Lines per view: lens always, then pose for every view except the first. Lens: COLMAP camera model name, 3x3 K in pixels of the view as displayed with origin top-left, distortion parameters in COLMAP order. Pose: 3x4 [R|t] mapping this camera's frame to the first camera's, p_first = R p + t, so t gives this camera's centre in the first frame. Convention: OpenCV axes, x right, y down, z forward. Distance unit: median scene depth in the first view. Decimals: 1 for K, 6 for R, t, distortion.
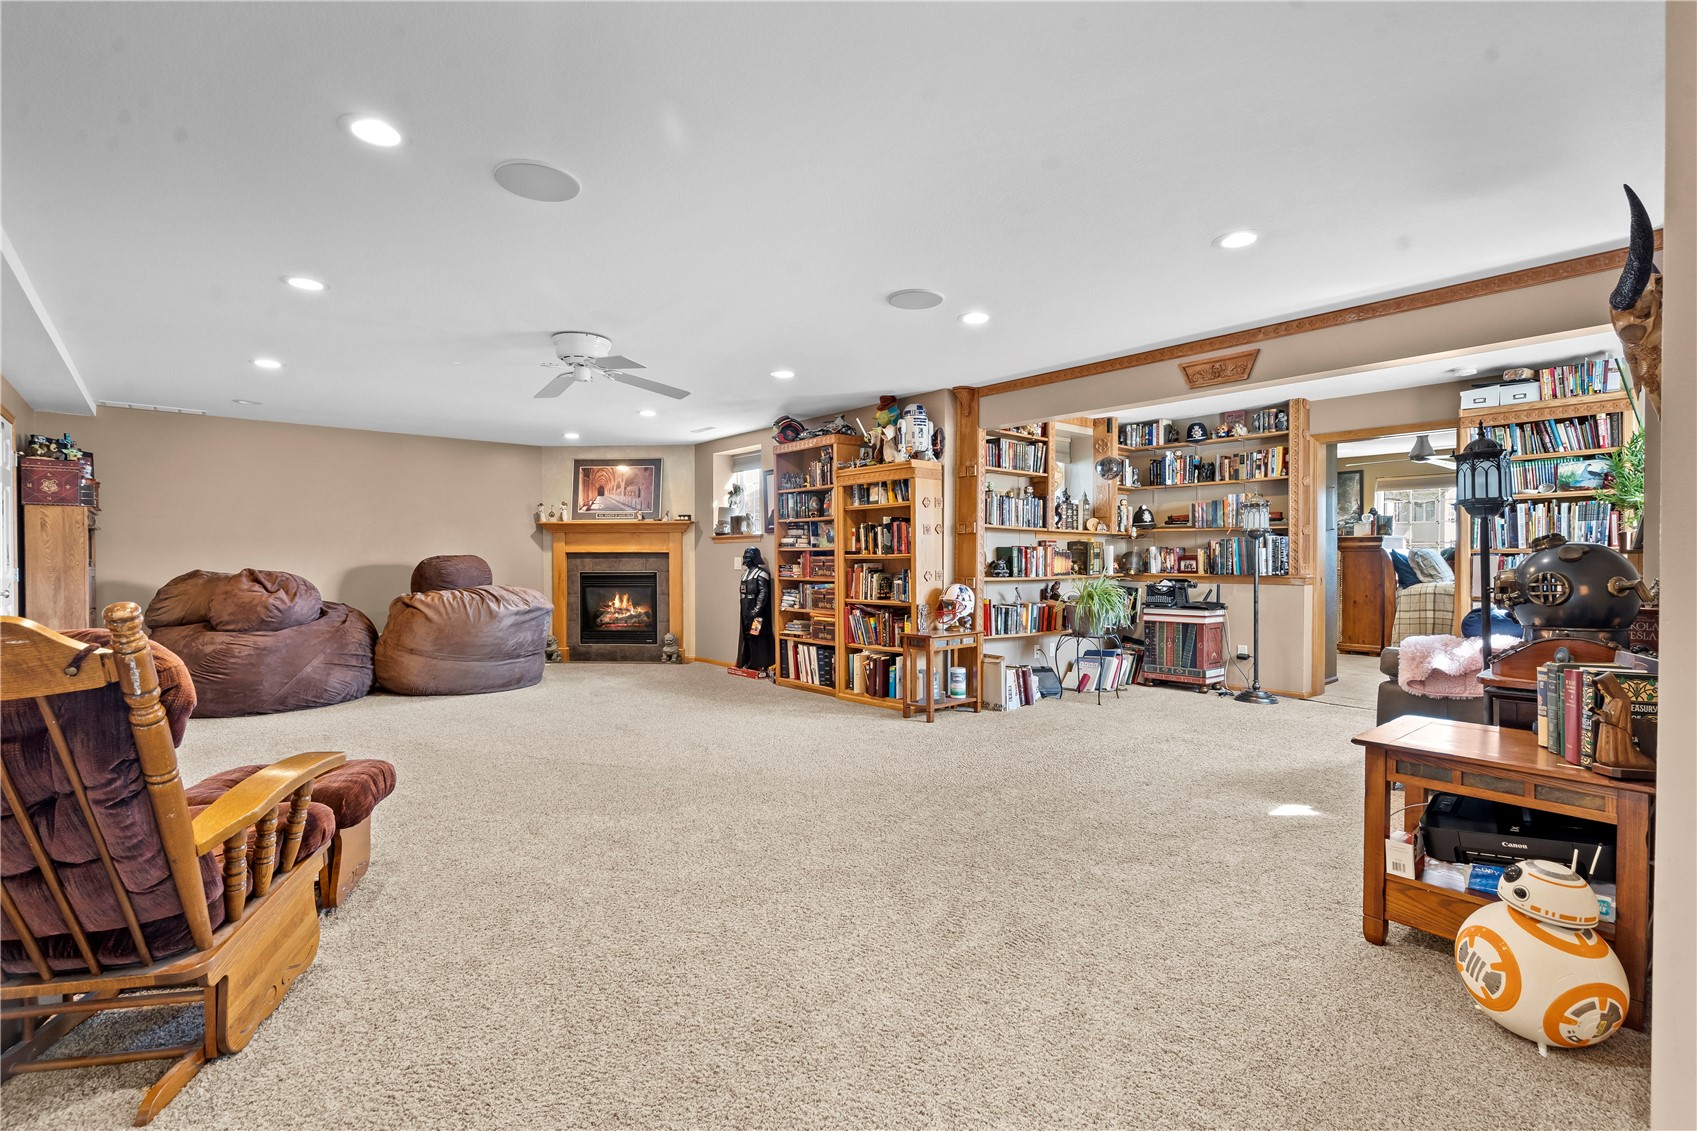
lens RADIAL K [[780.8, 0, 843.0], [0, 780.8, 569.9], [0, 0, 1]] dist [-0.001073, 0.001348]
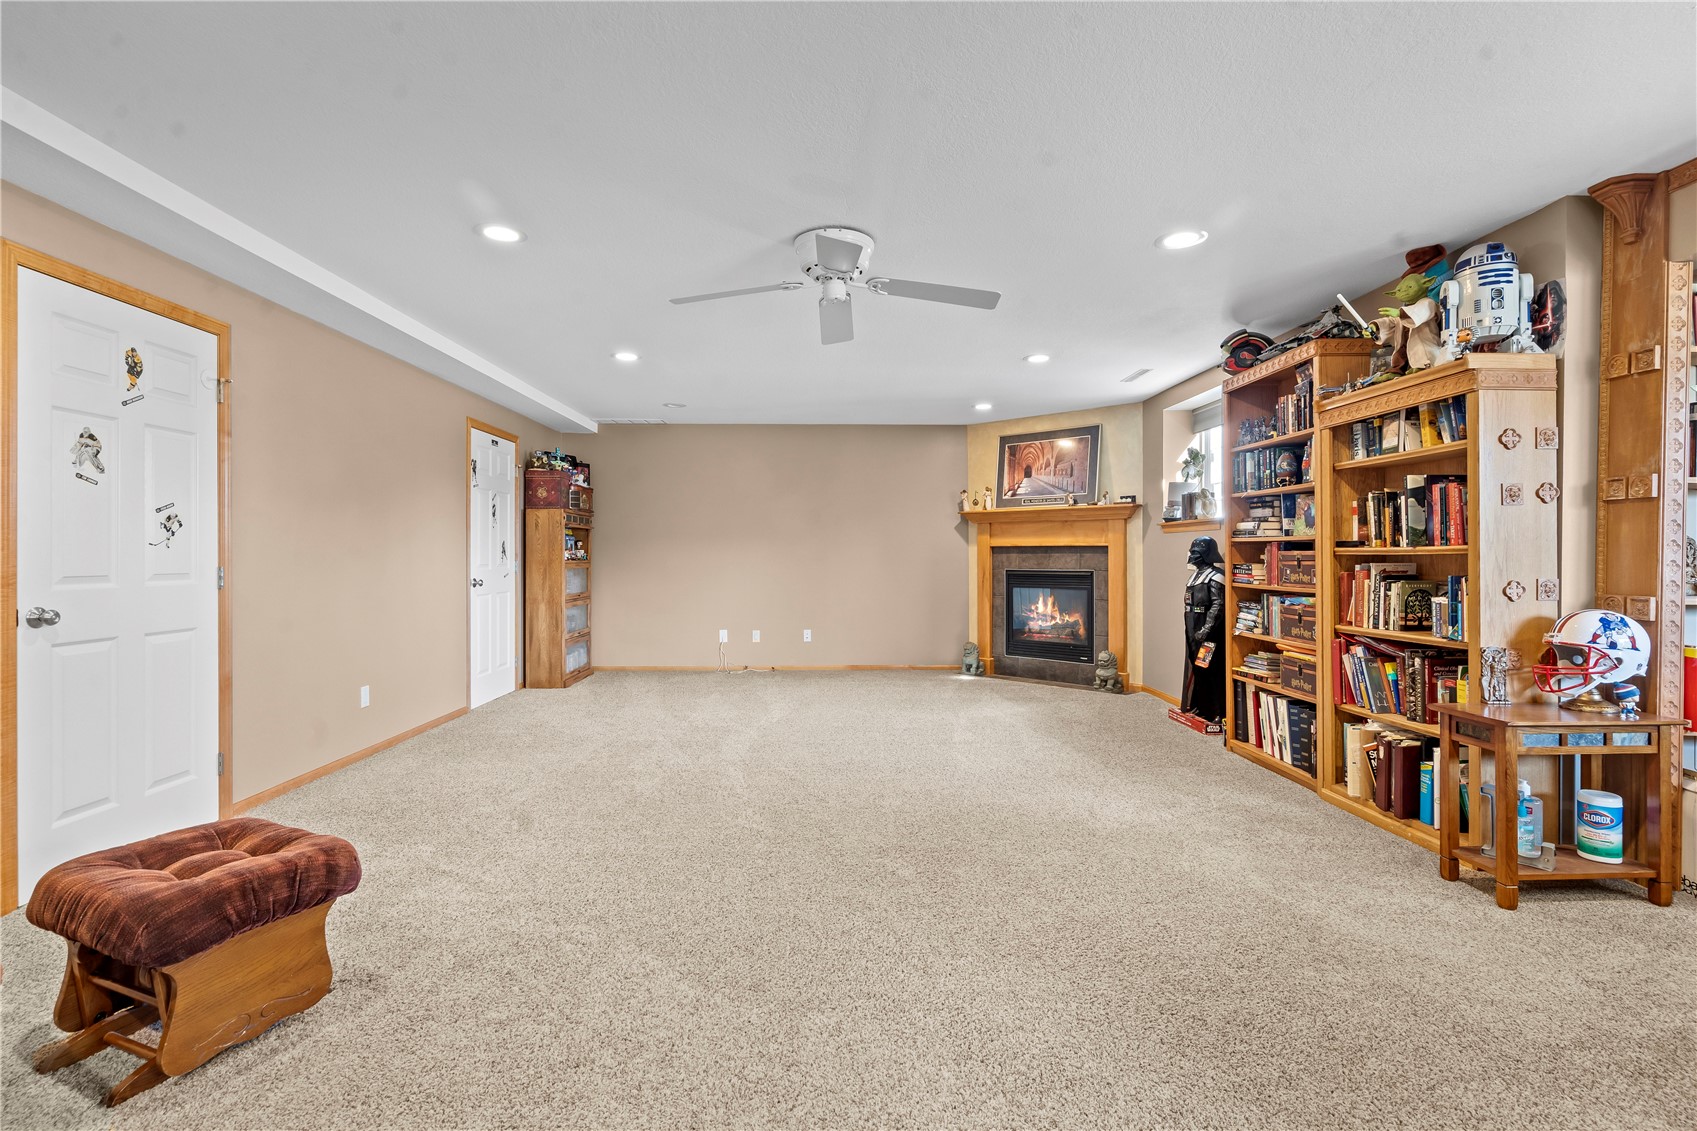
lens RADIAL K [[780.8, 0, 842.6], [0, 780.8, 555.9], [0, 0, 1]] dist [-0.001073, 0.001348]
pose [[0.775923, 0.003524, -0.630818, 0.082934], [-0.010830, 0.999911, -0.007735, -0.004853], [0.630735, 0.012833, 0.775892, 0.329363]]
